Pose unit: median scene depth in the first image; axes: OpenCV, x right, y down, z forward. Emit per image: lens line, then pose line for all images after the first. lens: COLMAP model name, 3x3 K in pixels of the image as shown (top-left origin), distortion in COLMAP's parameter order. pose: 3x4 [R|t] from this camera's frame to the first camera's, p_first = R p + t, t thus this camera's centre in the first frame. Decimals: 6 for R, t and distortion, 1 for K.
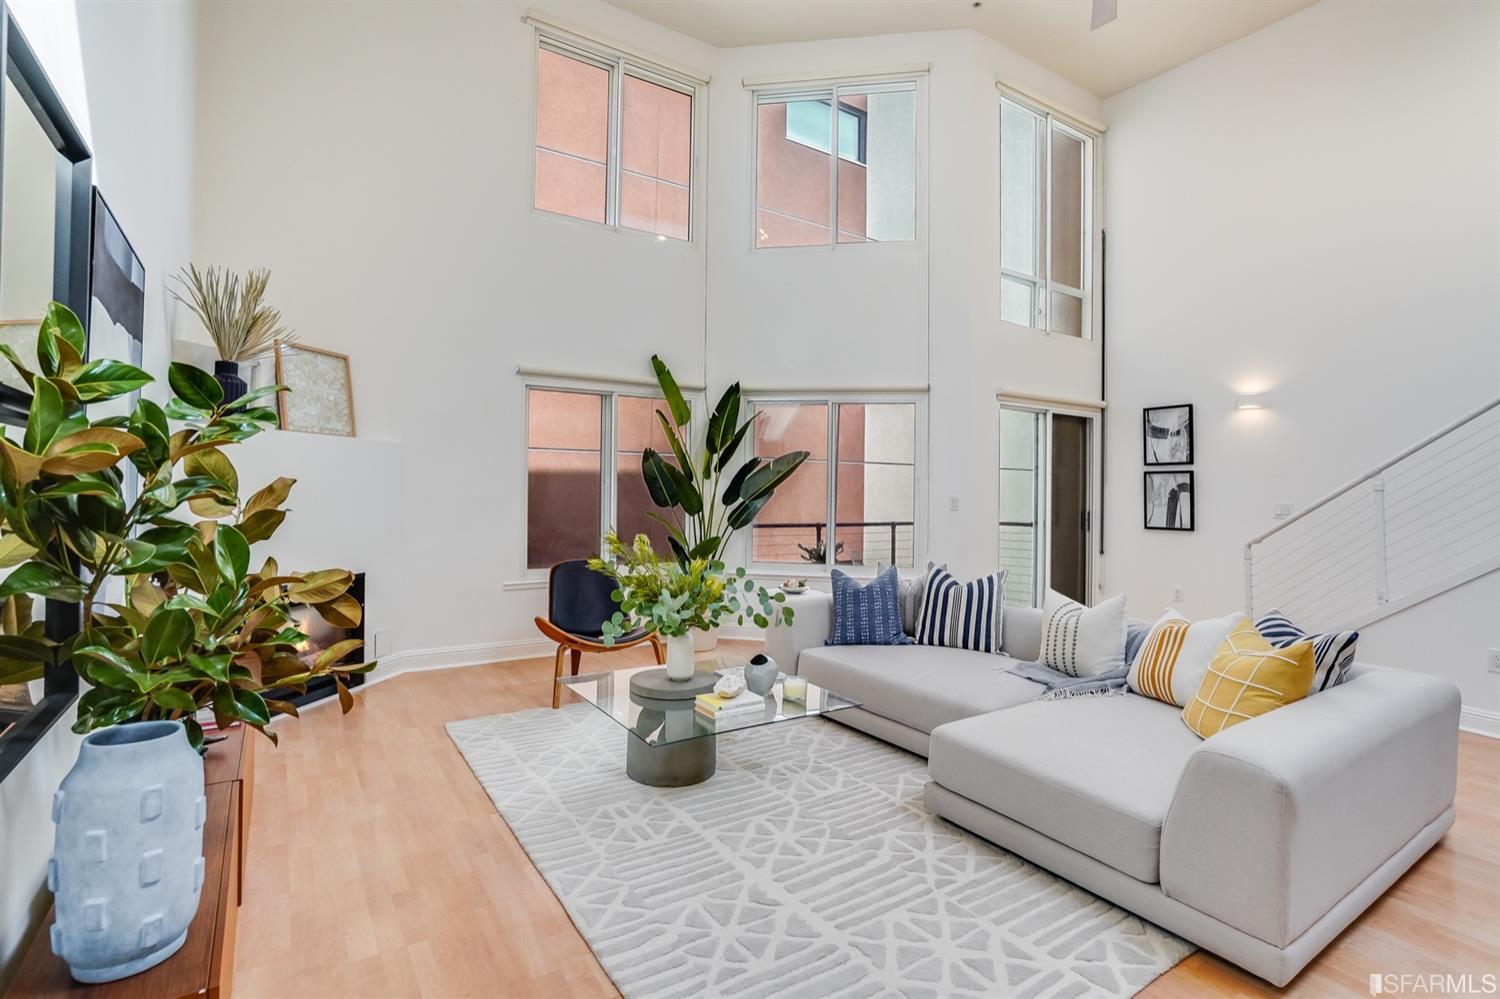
lens RADIAL K [[704.3, 0, 743.5], [0, 704.3, 492.6], [0, 0, 1]] dist [-0.047301, 0.021279]
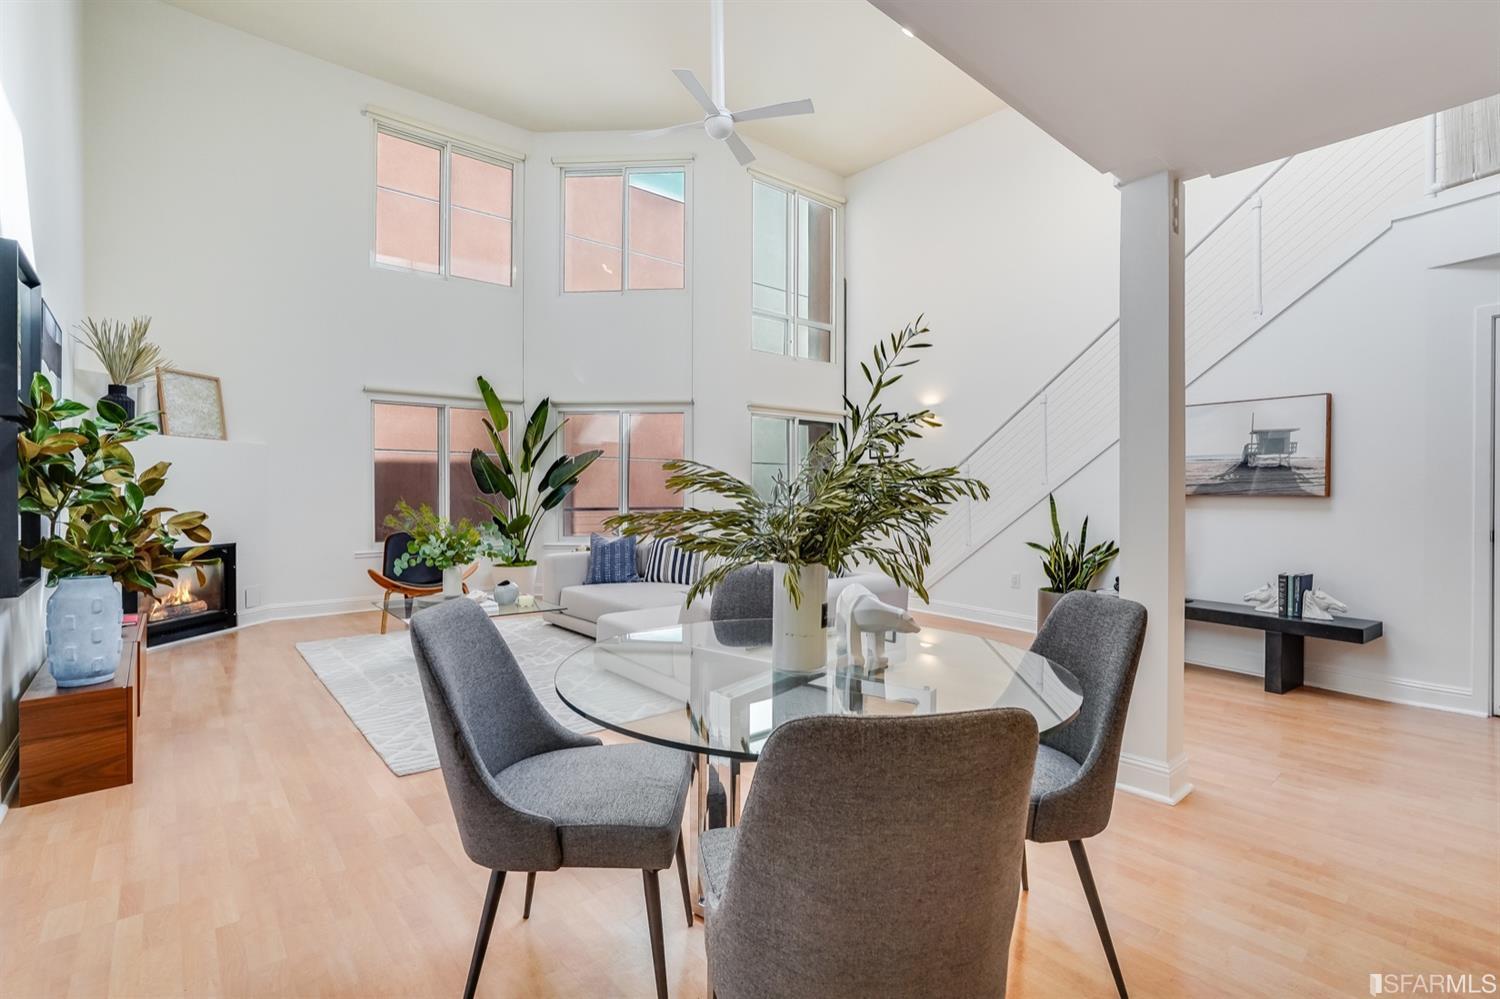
lens RADIAL K [[693.4, 0, 750.1], [0, 693.4, 501.0], [0, 0, 1]] dist [-0.033480, 0.017800]
pose [[0.993070, -0.013947, 0.116696, 0.294008], [0.013138, 0.999884, 0.007695, 0.040938], [-0.116790, -0.006108, 0.993138, -0.431325]]
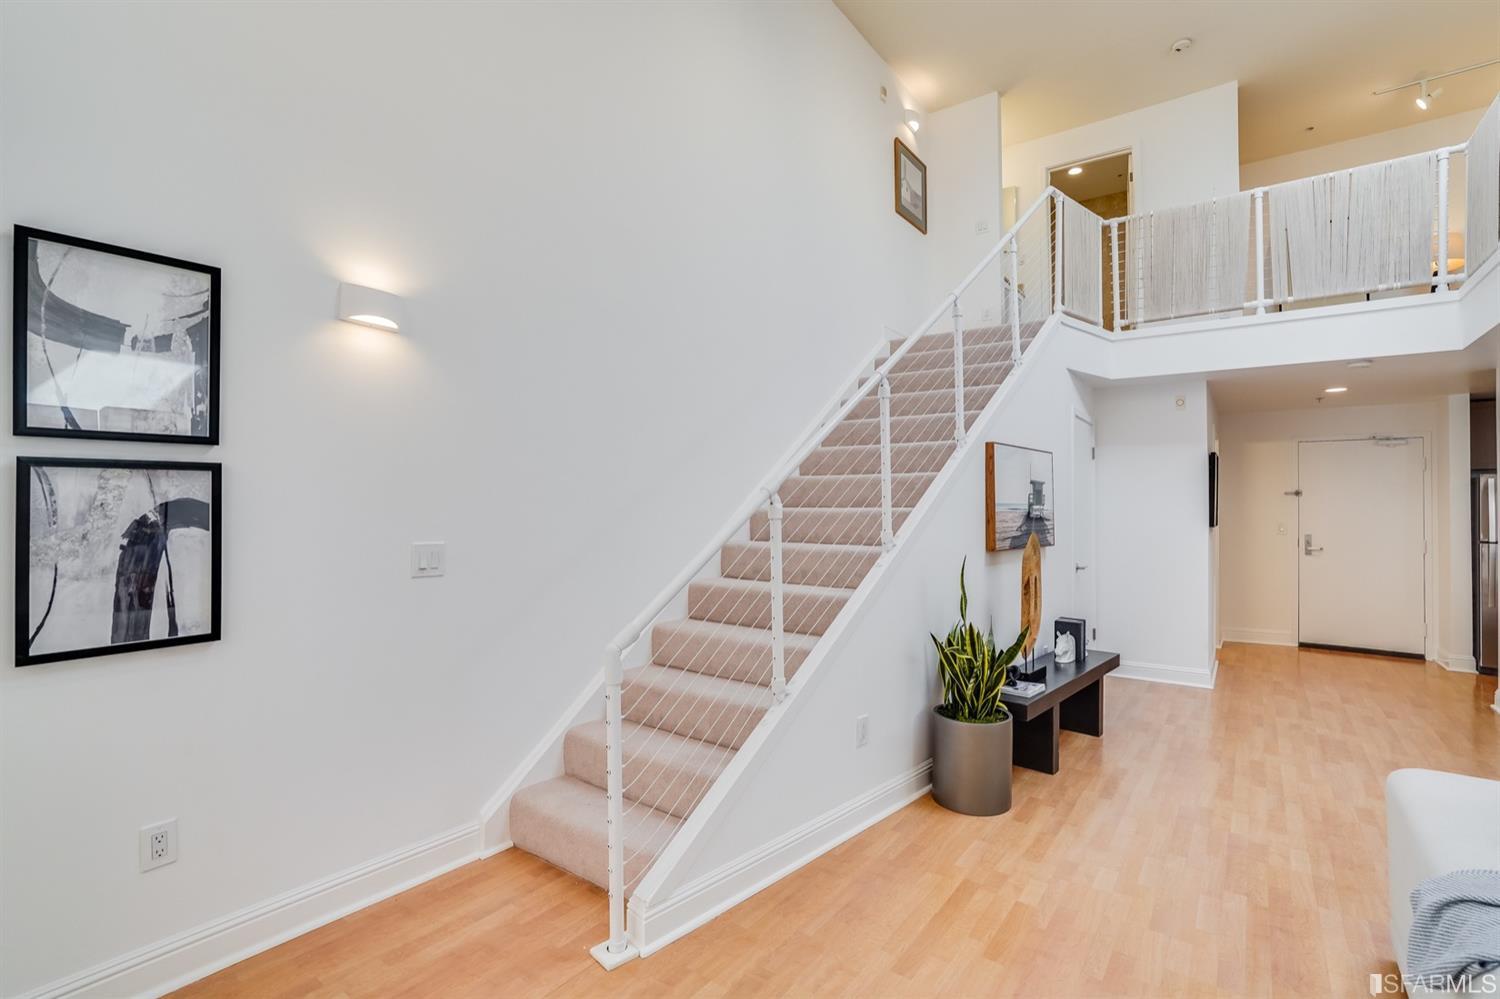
lens RADIAL K [[693.4, 0, 750.1], [0, 693.4, 501.0], [0, 0, 1]] dist [-0.033480, 0.017800]
pose [[-0.336721, -0.008105, 0.941569, 0.362202], [-0.003708, 0.999967, 0.007282, -0.025265], [-0.941597, -0.001039, -0.336740, 1.299220]]
